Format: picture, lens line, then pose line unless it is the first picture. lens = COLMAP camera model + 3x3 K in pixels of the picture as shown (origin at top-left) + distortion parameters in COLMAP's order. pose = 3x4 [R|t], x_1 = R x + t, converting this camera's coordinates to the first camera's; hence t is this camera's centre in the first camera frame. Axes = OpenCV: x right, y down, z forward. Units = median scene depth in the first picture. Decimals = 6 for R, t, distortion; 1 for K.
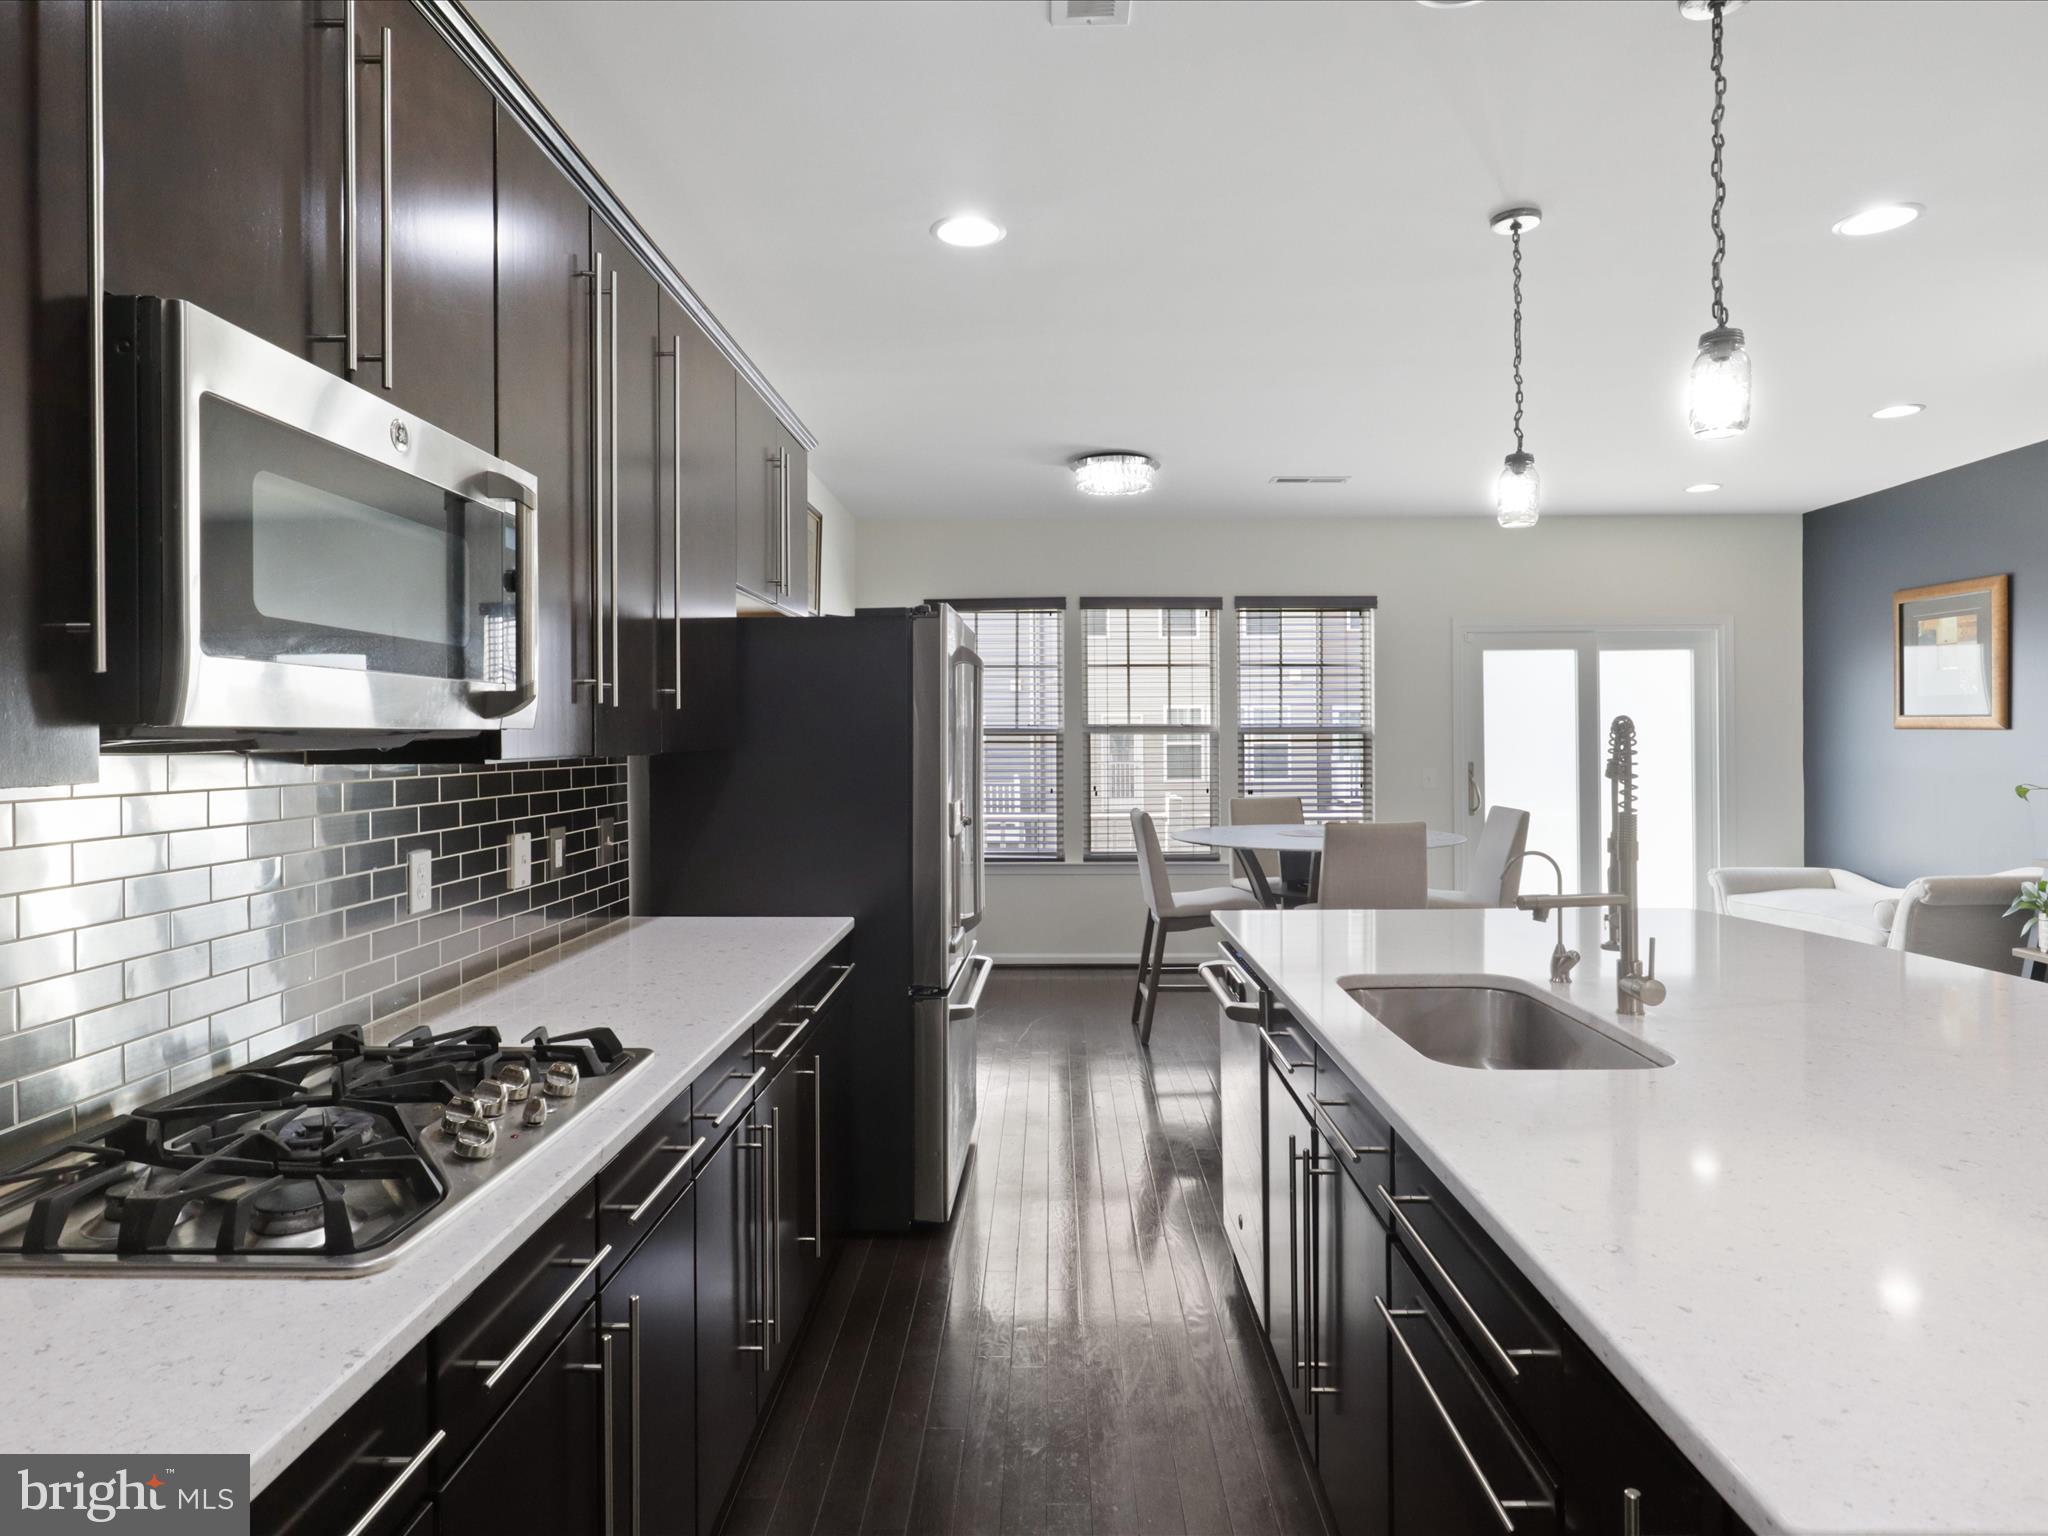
lens RADIAL K [[1159.8, 0, 1022.8], [0, 1159.8, 769.7], [0, 0, 1]] dist [-0.008162, 0.009491]
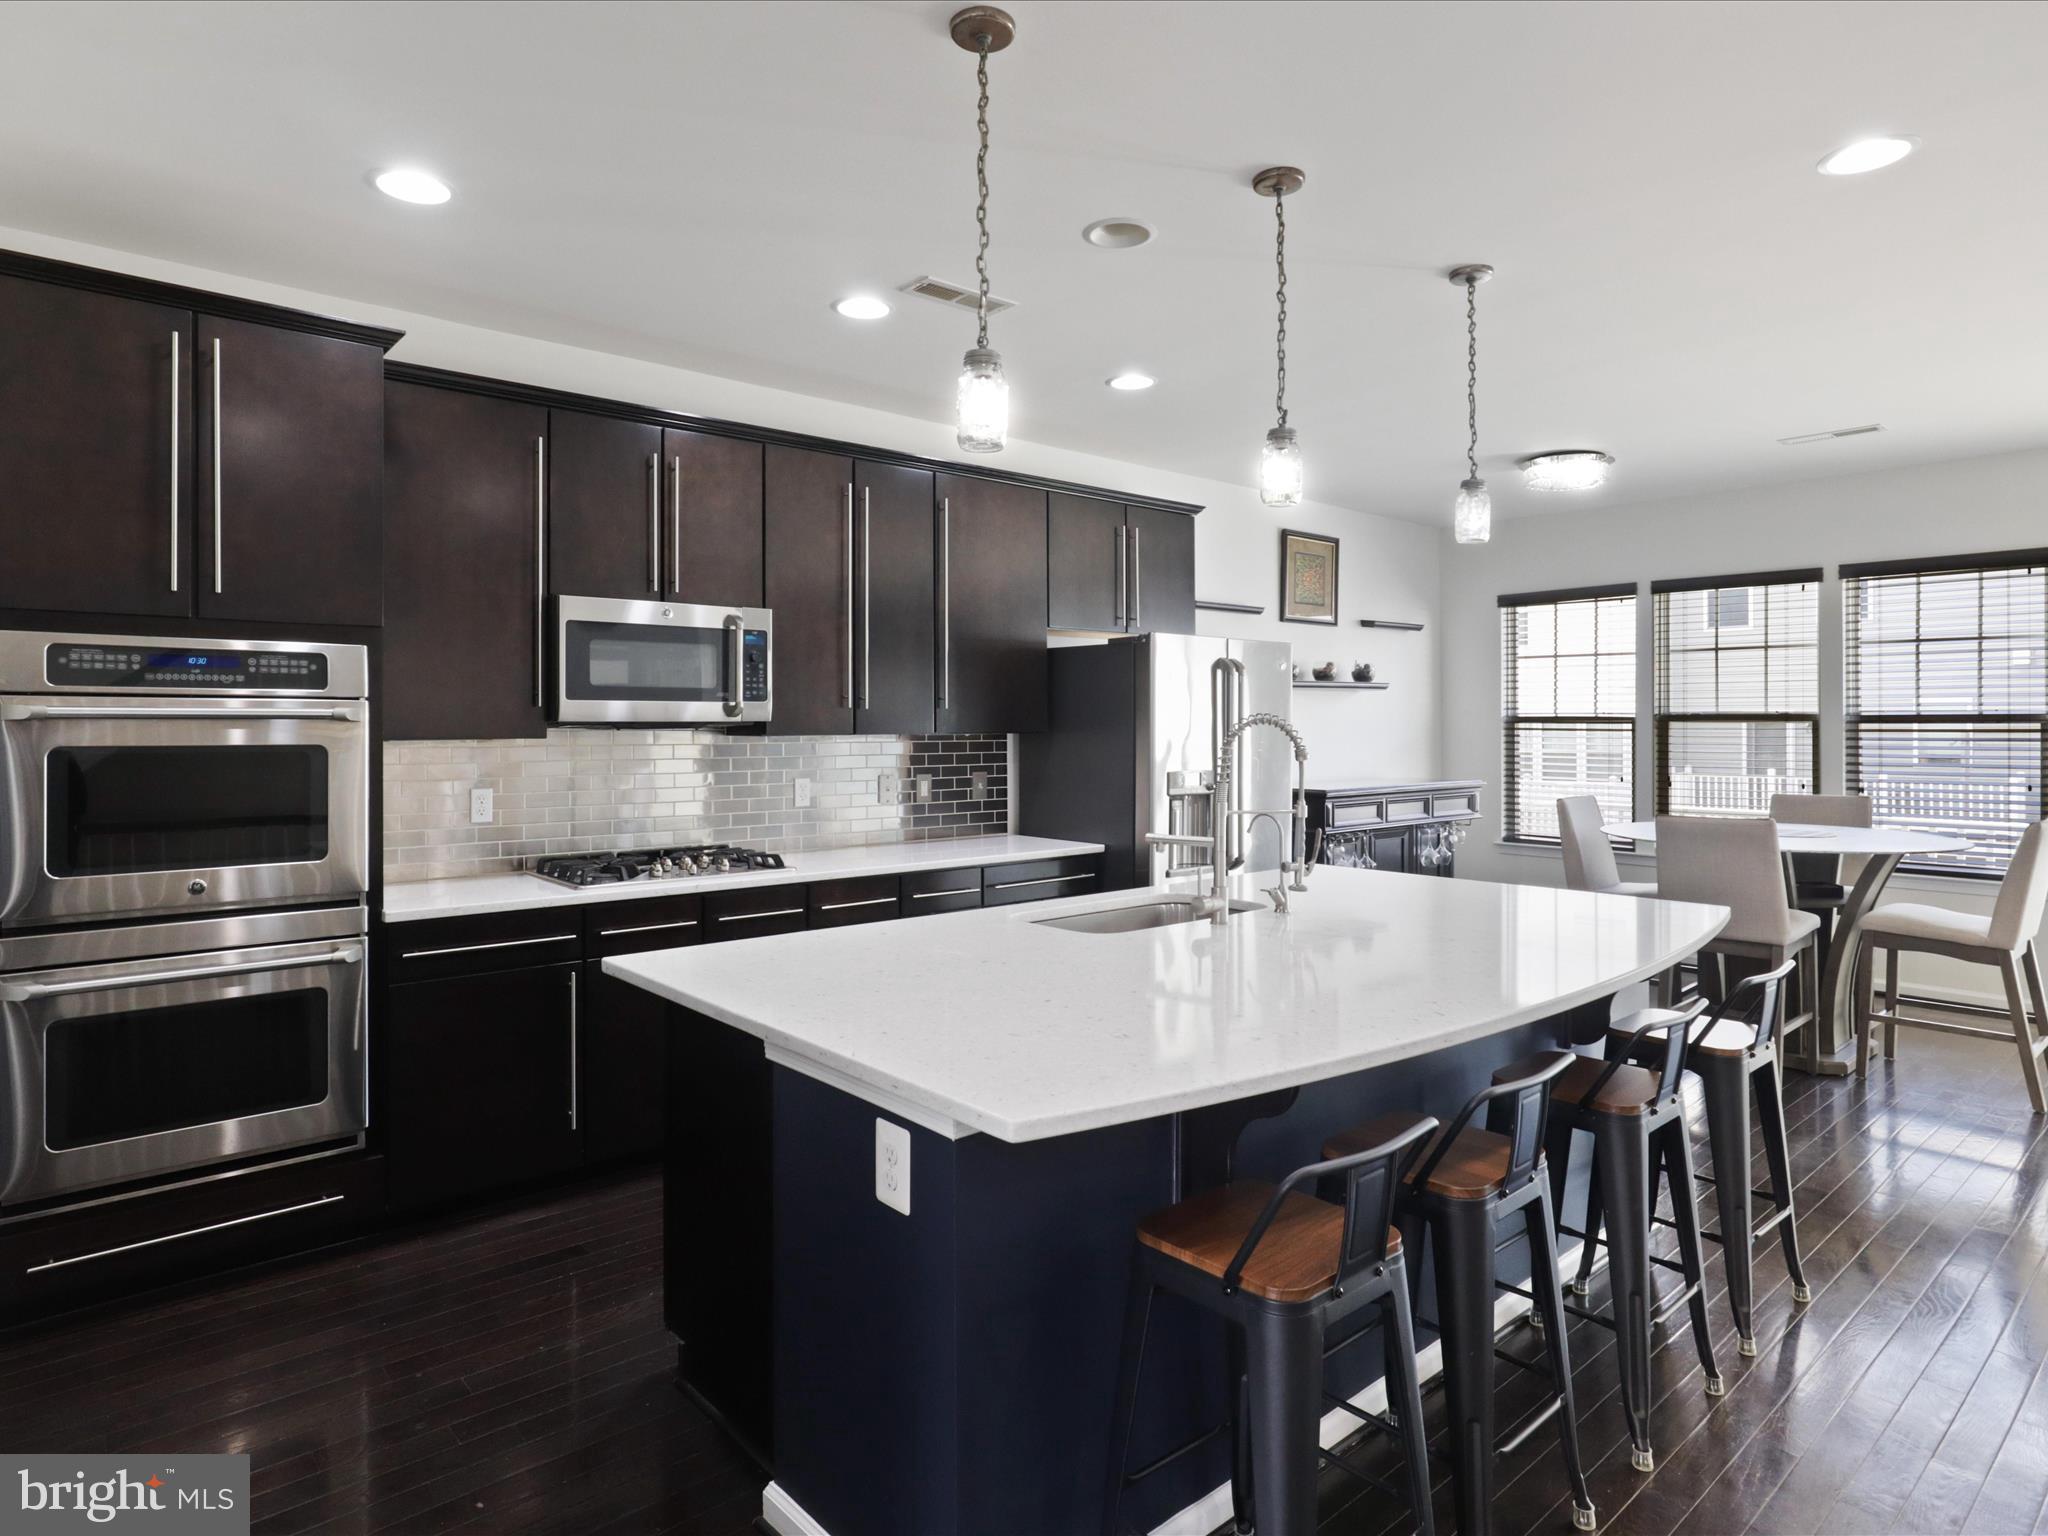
lens RADIAL K [[1159.8, 0, 1028.2], [0, 1159.8, 770.5], [0, 0, 1]] dist [-0.008162, 0.009491]
pose [[0.677708, 0.035387, -0.734479, 0.410771], [-0.024094, 0.999374, 0.025918, -0.002740], [0.734937, 0.000131, 0.678136, -0.042539]]
